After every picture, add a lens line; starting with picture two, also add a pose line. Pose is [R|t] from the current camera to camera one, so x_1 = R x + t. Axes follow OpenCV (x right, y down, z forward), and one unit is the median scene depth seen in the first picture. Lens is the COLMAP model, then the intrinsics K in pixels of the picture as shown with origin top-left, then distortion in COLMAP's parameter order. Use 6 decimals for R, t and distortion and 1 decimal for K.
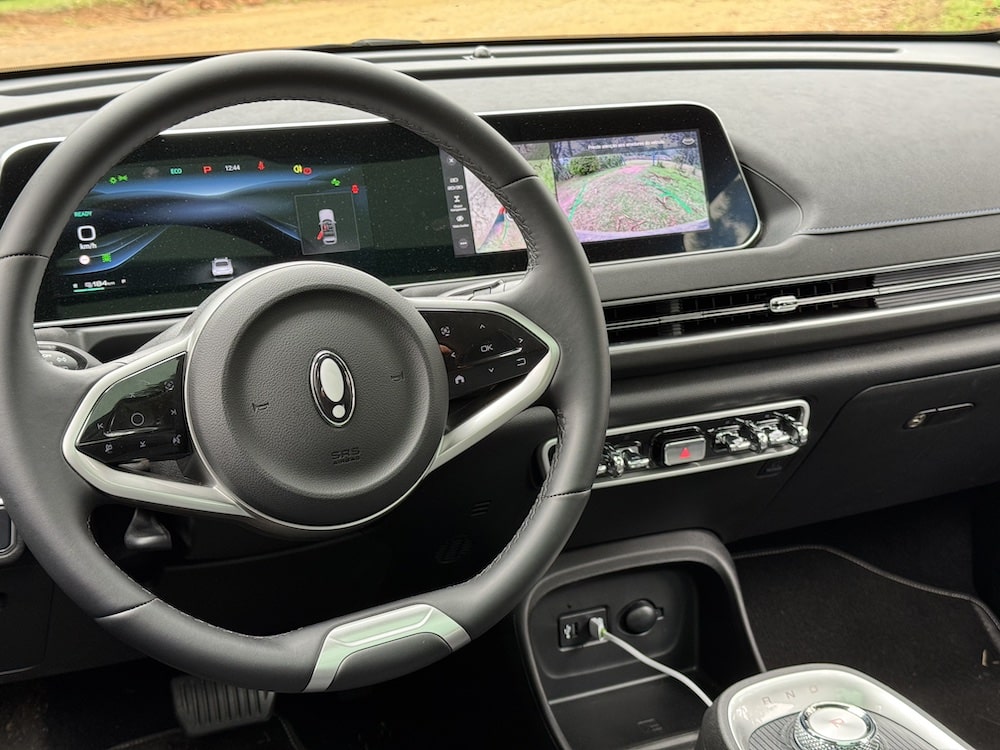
lens RADIAL K [[1345.2, 0, 499.5], [0, 1345.2, 372.8], [0, 0, 1]] dist [0.099249, 0.000000]
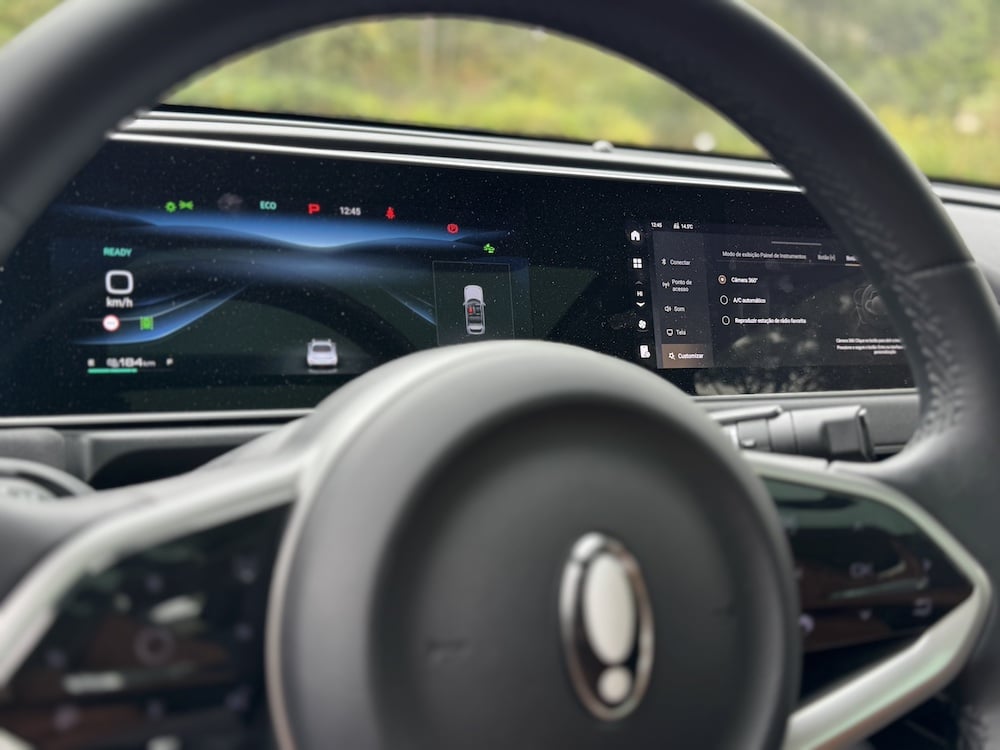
lens RADIAL K [[1006.1, 0, 500.5], [0, 1006.1, 377.8], [0, 0, 1]] dist [0.068675, 0.000000]
pose [[0.996231, 0.081361, 0.030080, -0.136599], [-0.078307, 0.992711, -0.091610, -0.028683], [-0.037315, 0.088909, 0.995341, 0.523009]]
